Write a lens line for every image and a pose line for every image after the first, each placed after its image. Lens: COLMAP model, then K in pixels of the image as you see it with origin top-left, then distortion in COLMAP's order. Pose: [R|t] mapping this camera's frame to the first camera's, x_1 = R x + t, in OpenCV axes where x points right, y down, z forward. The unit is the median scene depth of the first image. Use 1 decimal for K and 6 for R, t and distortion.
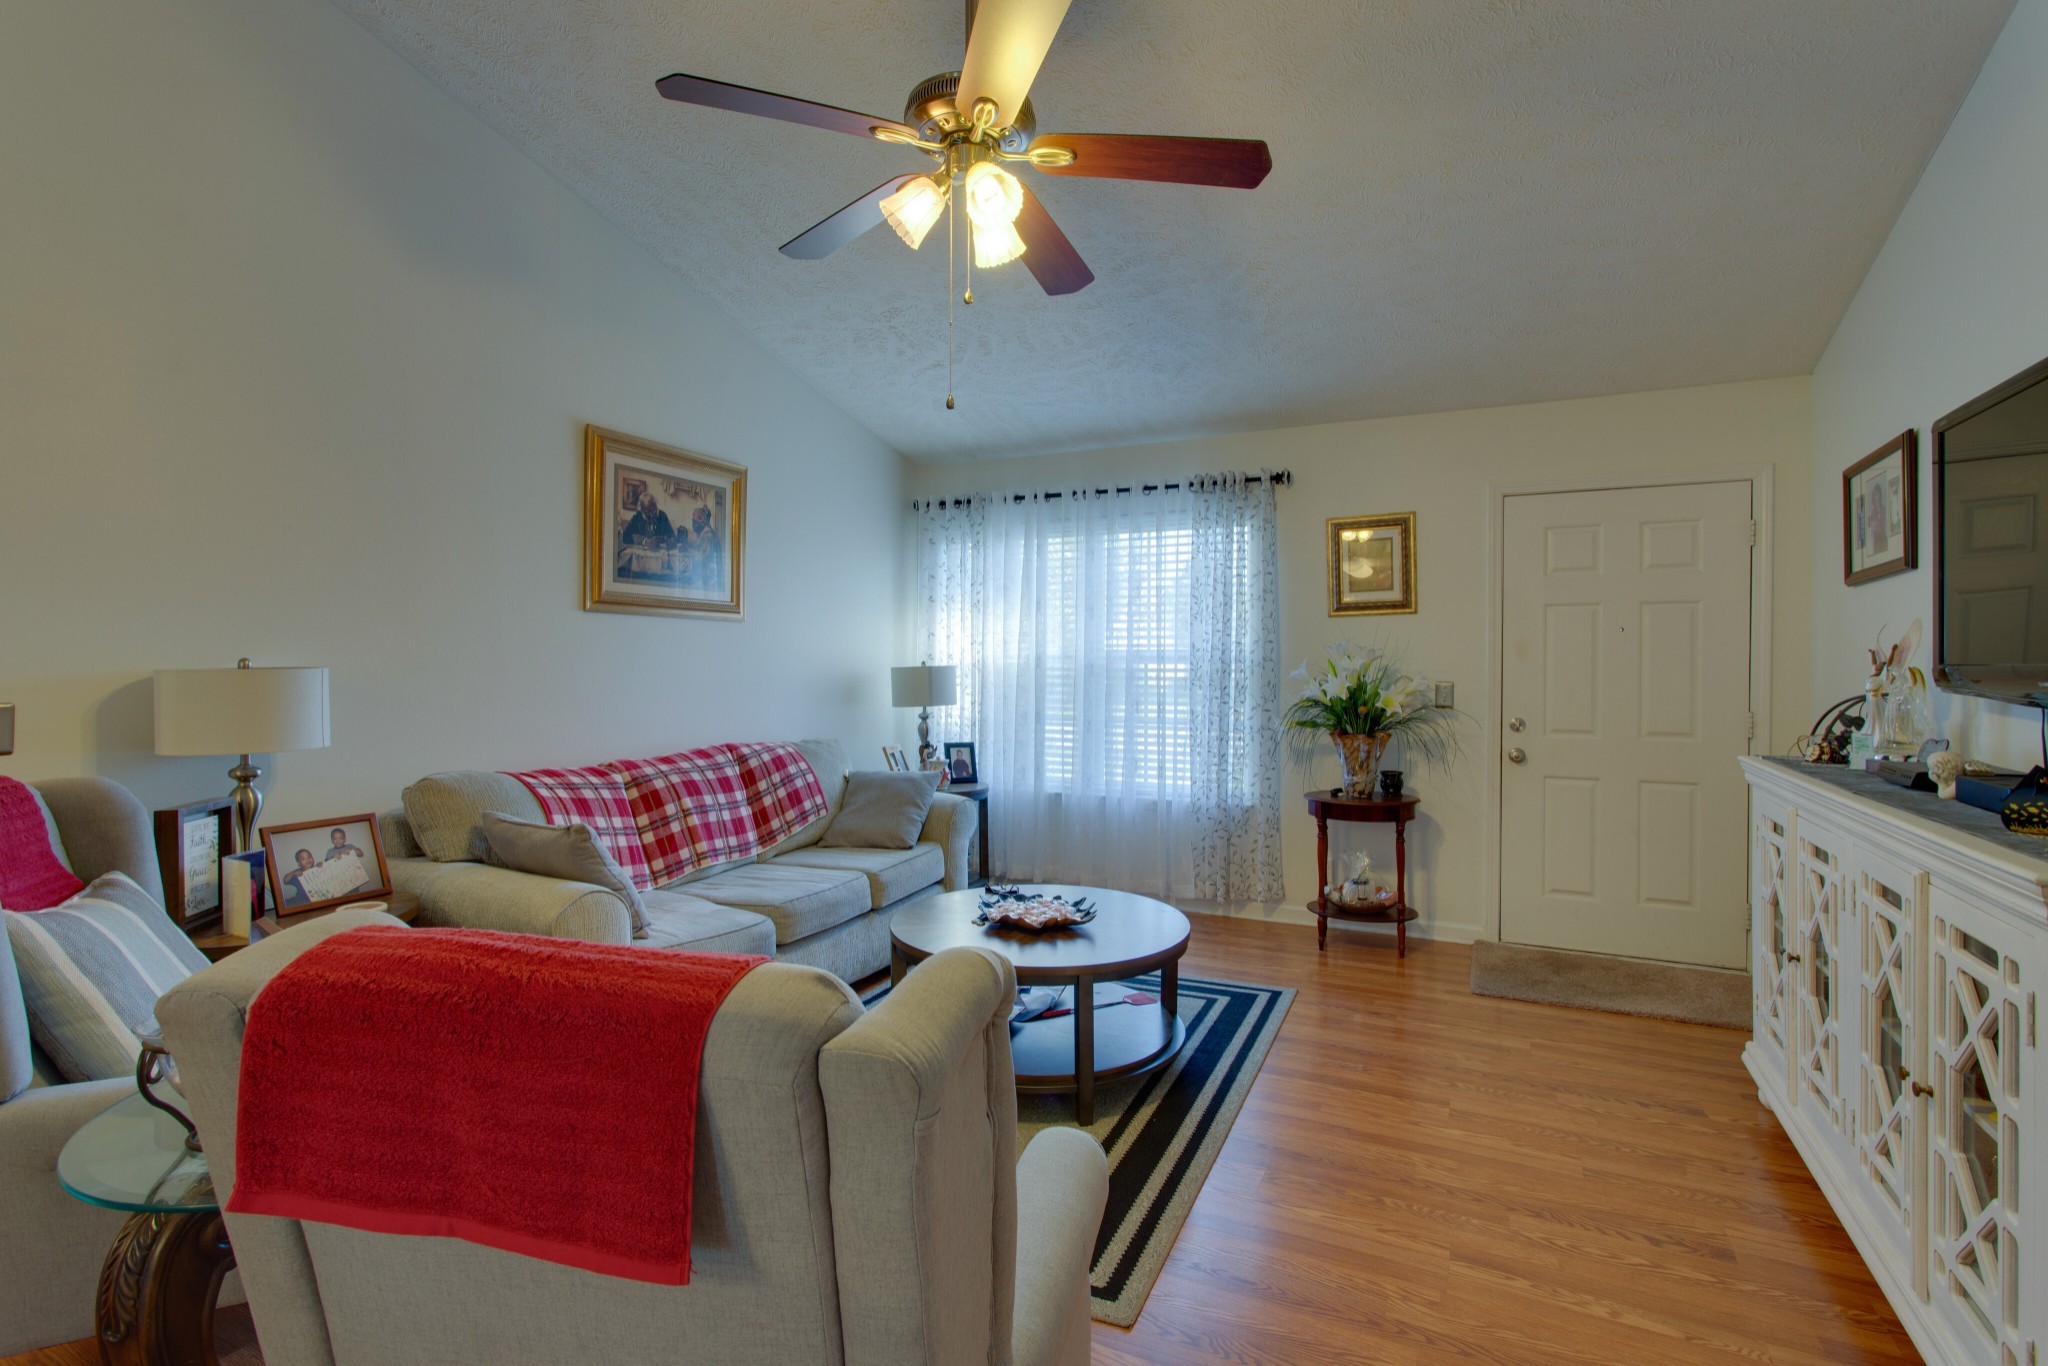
lens RADIAL K [[963.2, 0, 1028.7], [0, 963.2, 658.6], [0, 0, 1]] dist [0.000477, 0.001827]
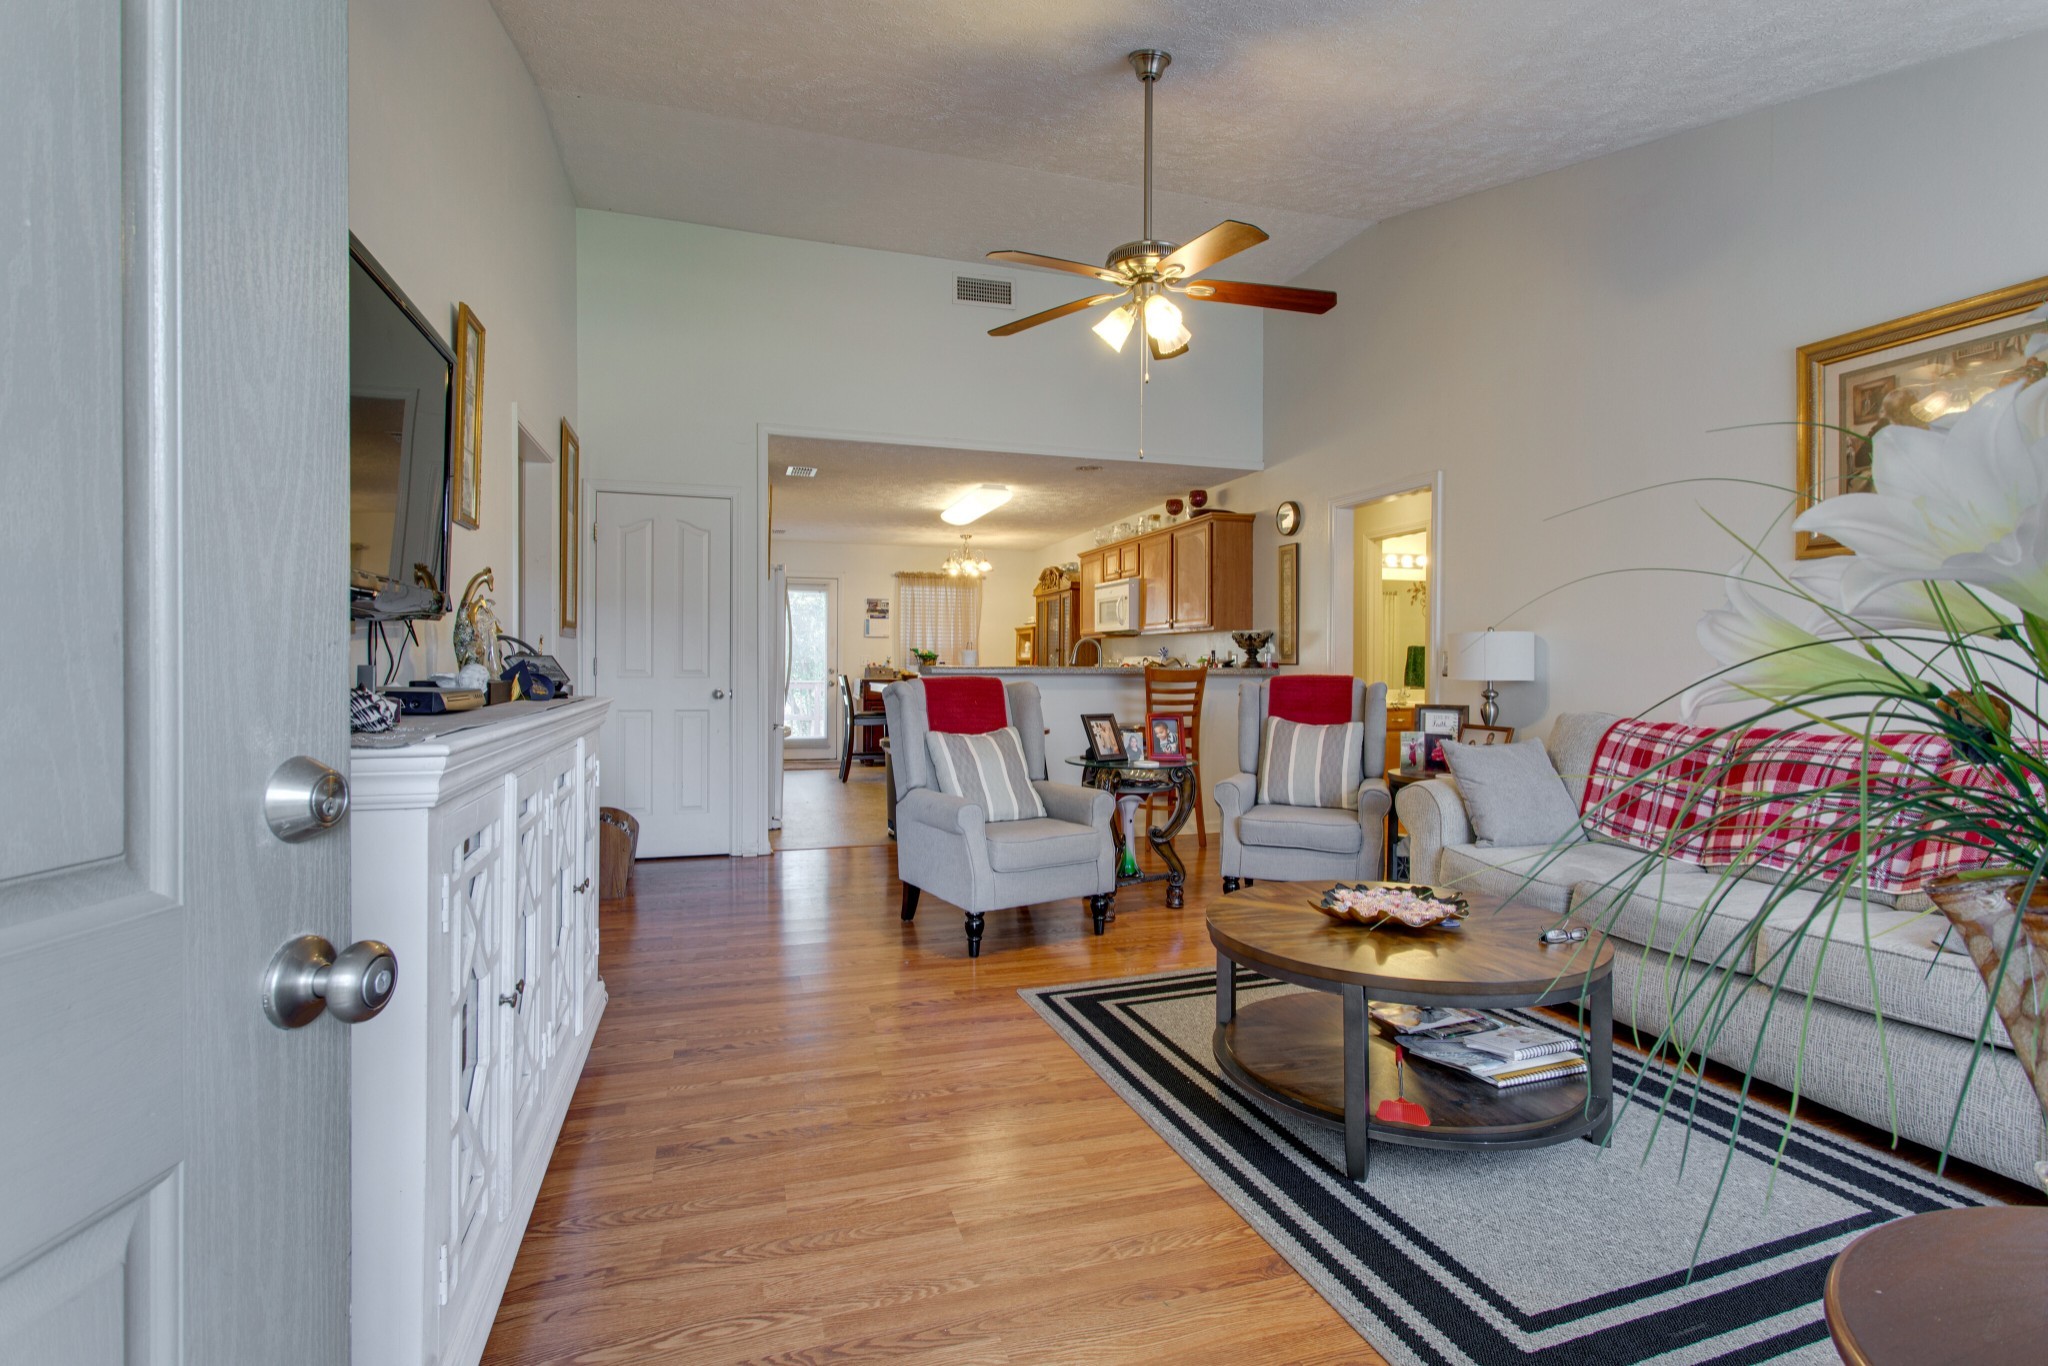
lens RADIAL K [[963.2, 0, 1024.3], [0, 963.2, 667.3], [0, 0, 1]] dist [0.000477, 0.001827]
pose [[-0.725760, -0.003398, -0.687939, 0.596914], [-0.003577, 0.999993, -0.001165, 0.047661], [0.687939, 0.001615, -0.725767, 1.042907]]
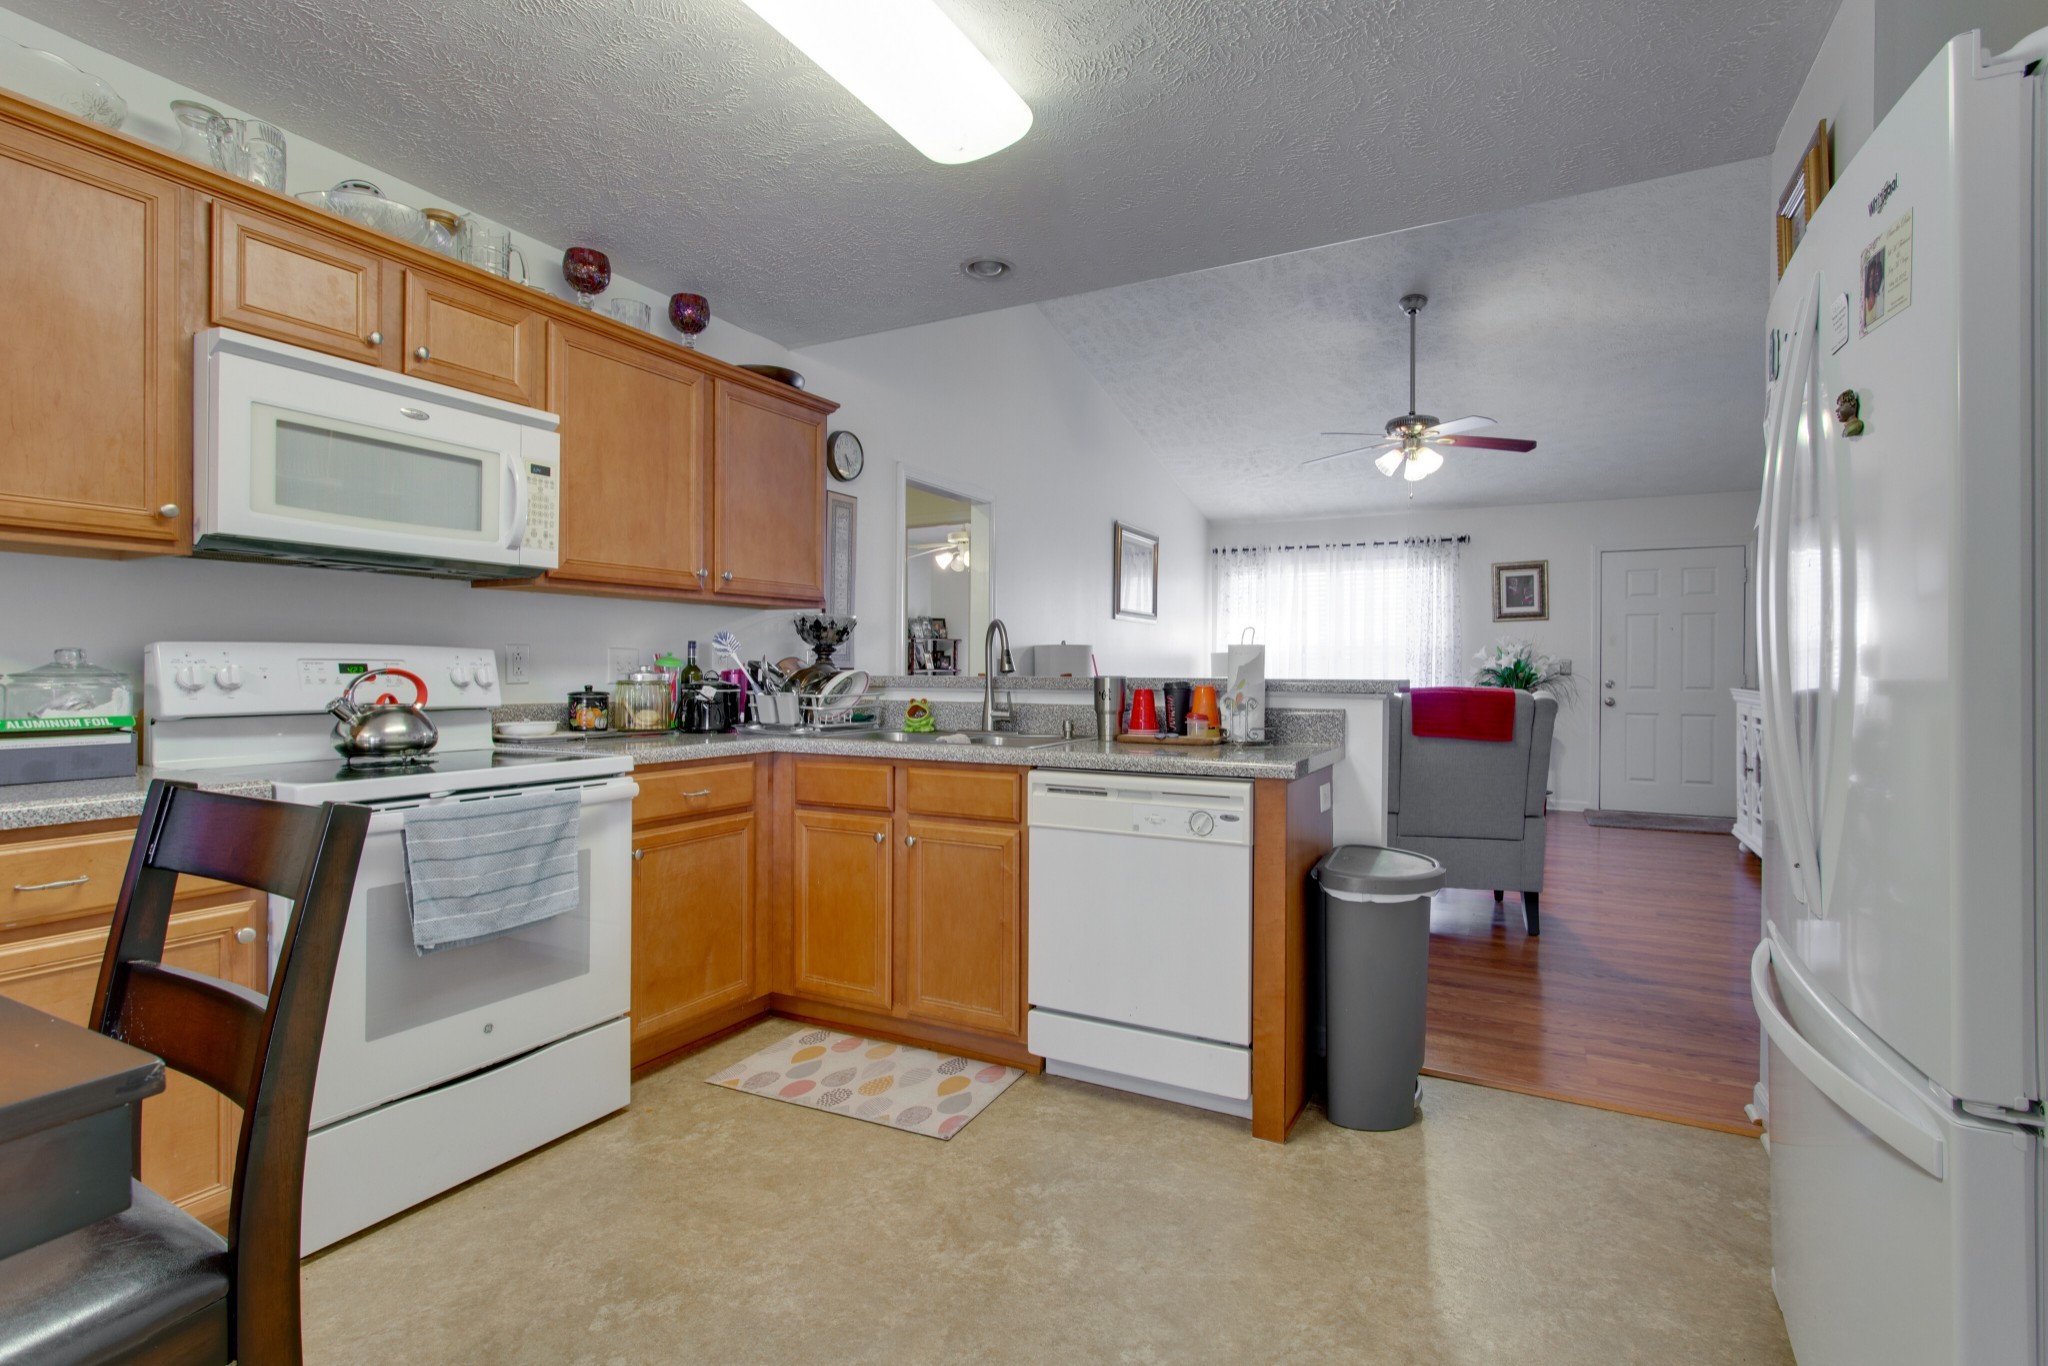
lens RADIAL K [[963.2, 0, 1034.1], [0, 963.2, 663.3], [0, 0, 1]] dist [0.000477, 0.001827]
pose [[0.999656, 0.000025, -0.026222, -0.537431], [0.000019, 0.999999, 0.001677, 0.031953], [0.026222, -0.001677, 0.999655, -0.844716]]
